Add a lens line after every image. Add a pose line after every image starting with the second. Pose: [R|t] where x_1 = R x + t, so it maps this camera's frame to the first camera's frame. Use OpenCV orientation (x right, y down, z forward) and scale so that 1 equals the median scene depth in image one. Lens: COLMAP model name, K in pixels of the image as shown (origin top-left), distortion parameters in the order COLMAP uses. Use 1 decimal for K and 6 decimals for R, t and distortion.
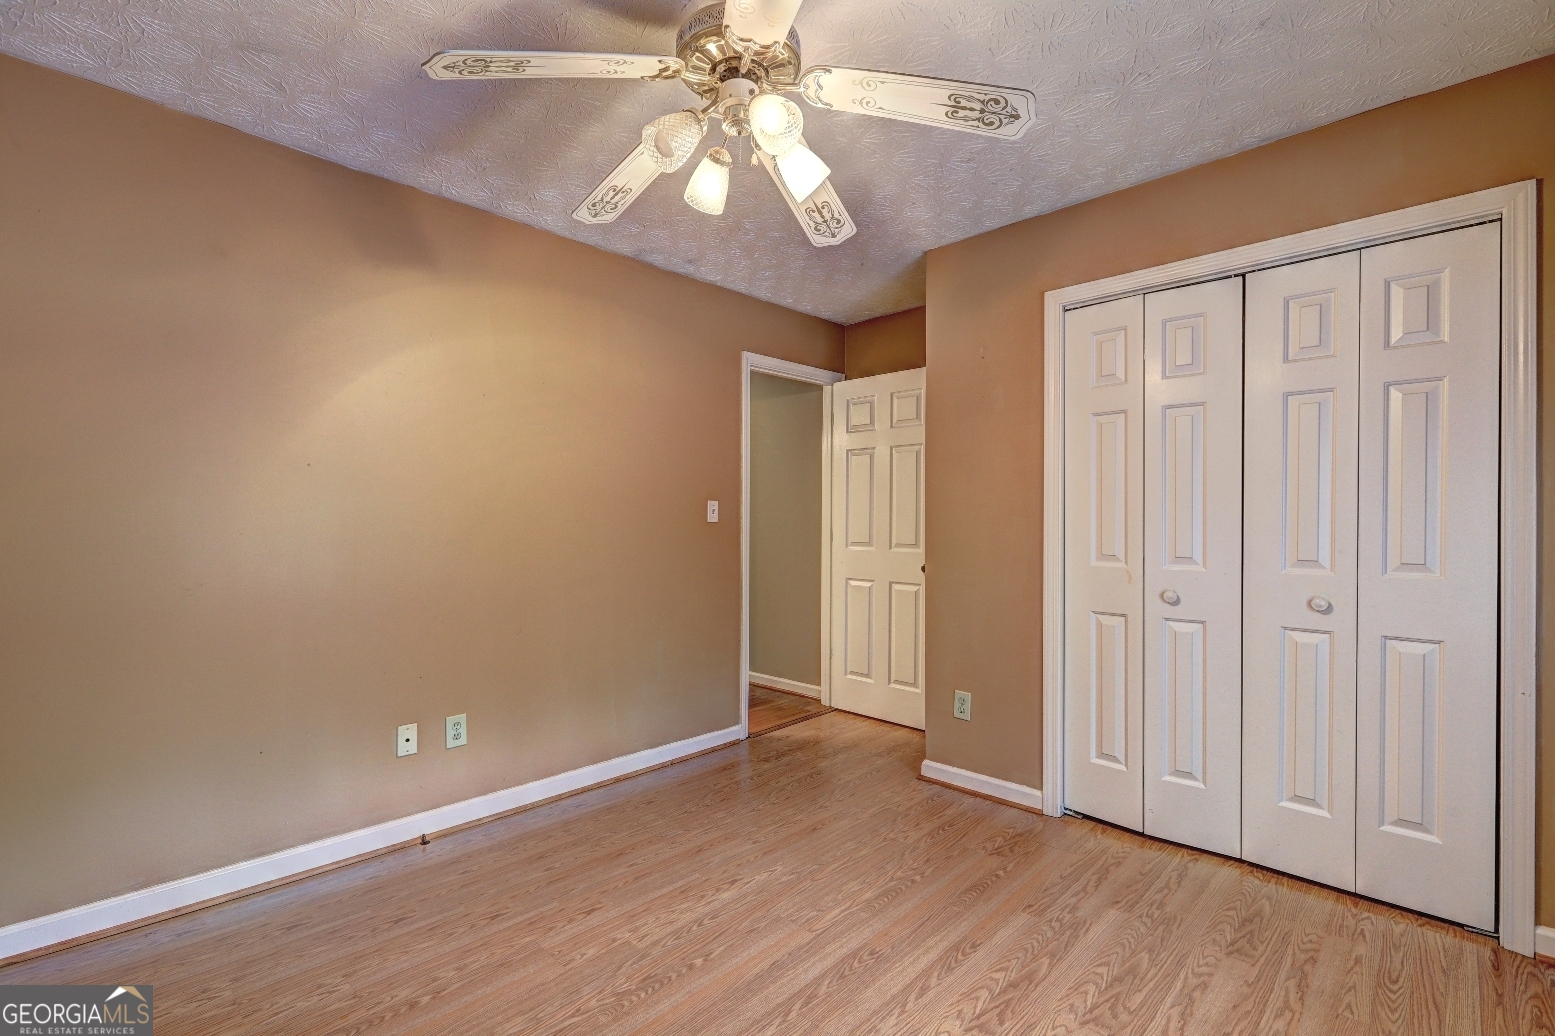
lens RADIAL K [[695.1, 0, 774.1], [0, 695.1, 526.4], [0, 0, 1]] dist [0.001152, 0.000208]
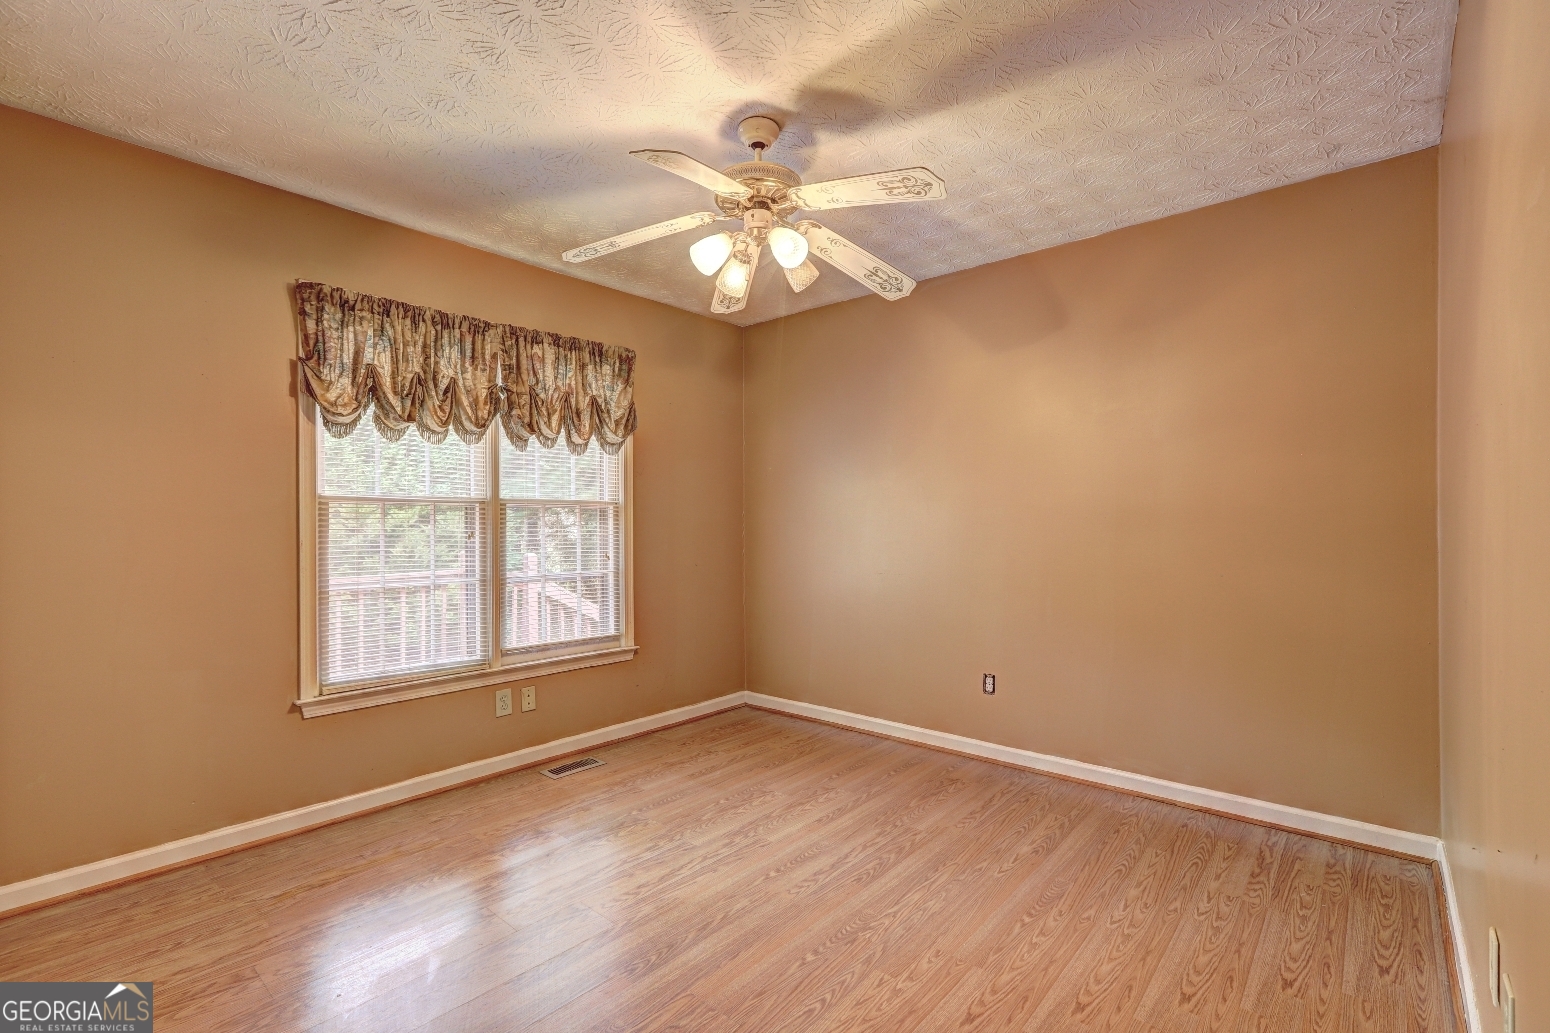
lens RADIAL K [[692.8, 0, 773.1], [0, 692.8, 521.5], [0, 0, 1]] dist [0.001152, 0.000208]
pose [[-0.998738, 0.002575, -0.050152, -0.006527], [0.002853, 0.999981, -0.005471, 0.001053], [0.050137, -0.005607, -0.998727, 1.953836]]
